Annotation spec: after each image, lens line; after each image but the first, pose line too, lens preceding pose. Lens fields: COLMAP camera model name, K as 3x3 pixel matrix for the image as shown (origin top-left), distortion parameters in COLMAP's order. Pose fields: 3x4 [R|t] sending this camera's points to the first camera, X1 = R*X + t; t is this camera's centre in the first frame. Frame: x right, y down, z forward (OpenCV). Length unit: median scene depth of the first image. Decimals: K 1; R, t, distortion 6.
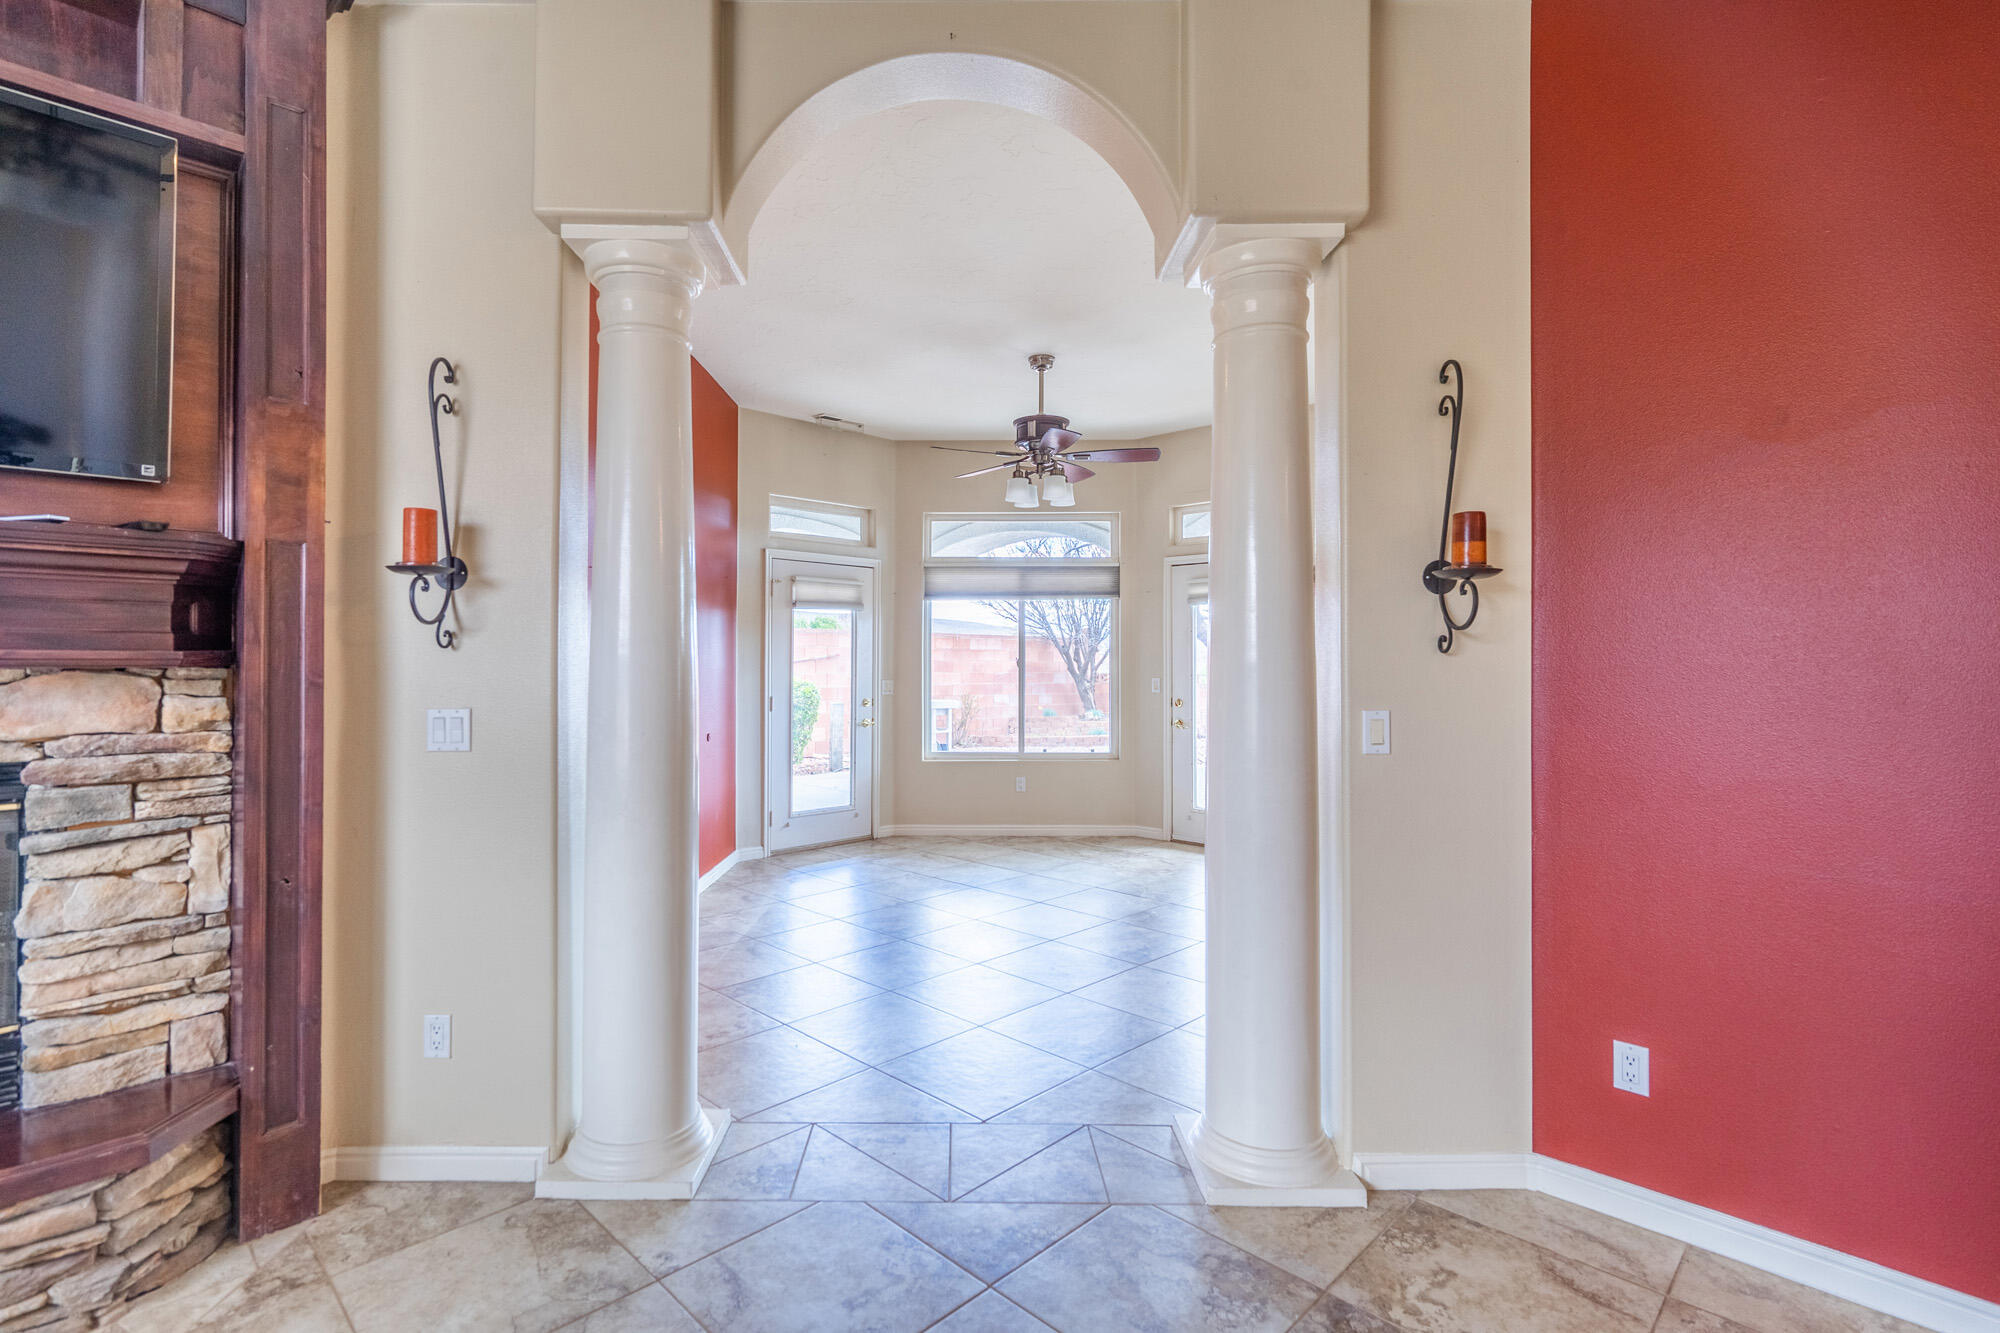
lens RADIAL K [[928.1, 0, 929.2], [0, 928.1, 647.9], [0, 0, 1]] dist [-0.001625, 0.000953]
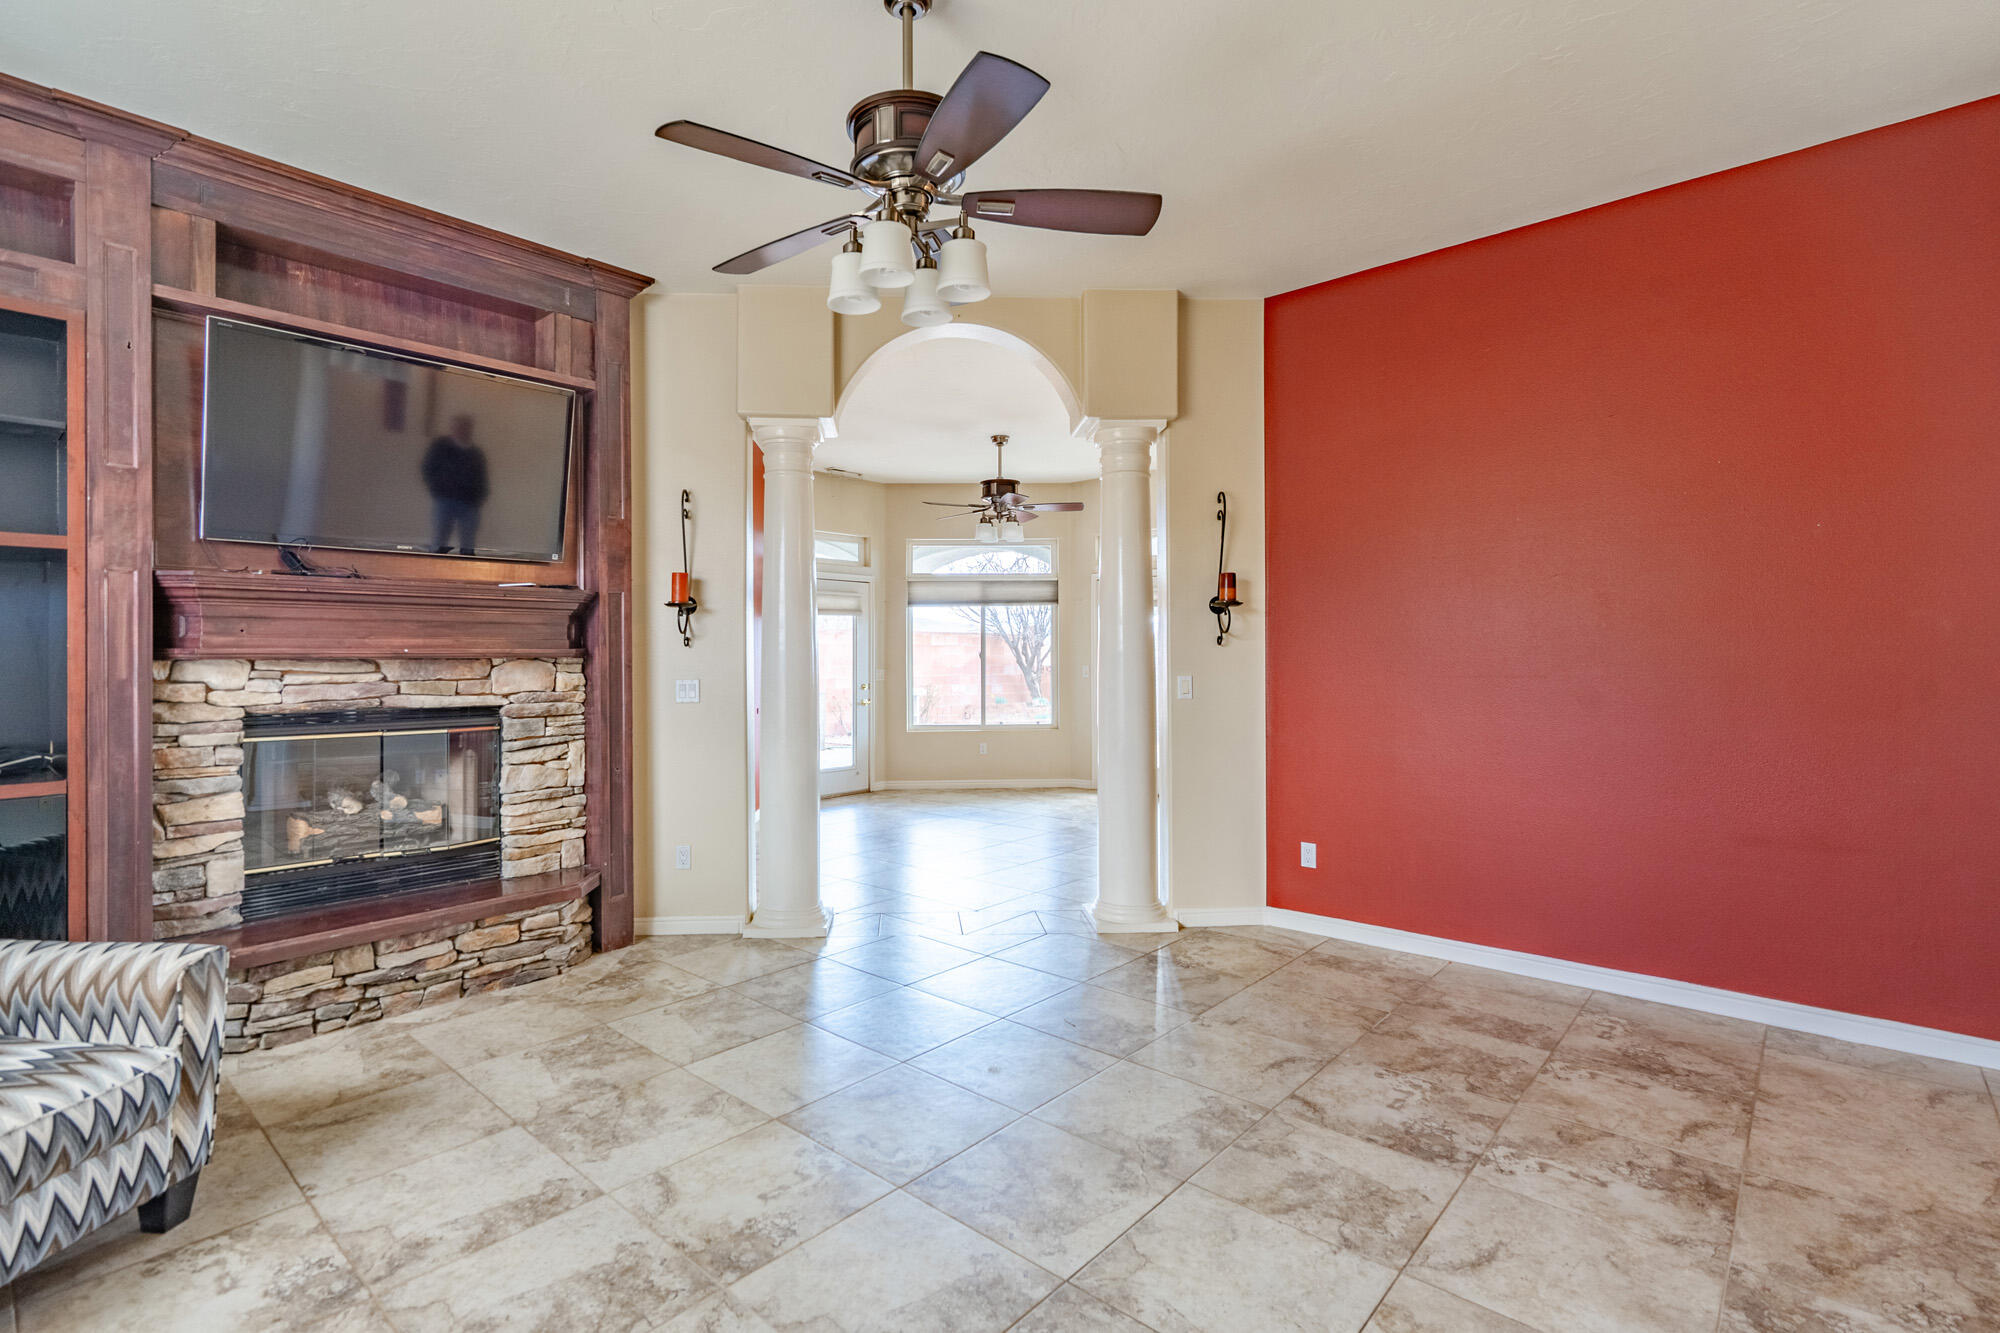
lens RADIAL K [[928.1, 0, 929.1], [0, 928.1, 664.5], [0, 0, 1]] dist [-0.001625, 0.000953]
pose [[0.998429, -0.008143, 0.055438, -0.141012], [0.006899, 0.999721, 0.022581, -0.002305], [-0.055607, -0.022163, 0.998207, -0.852864]]
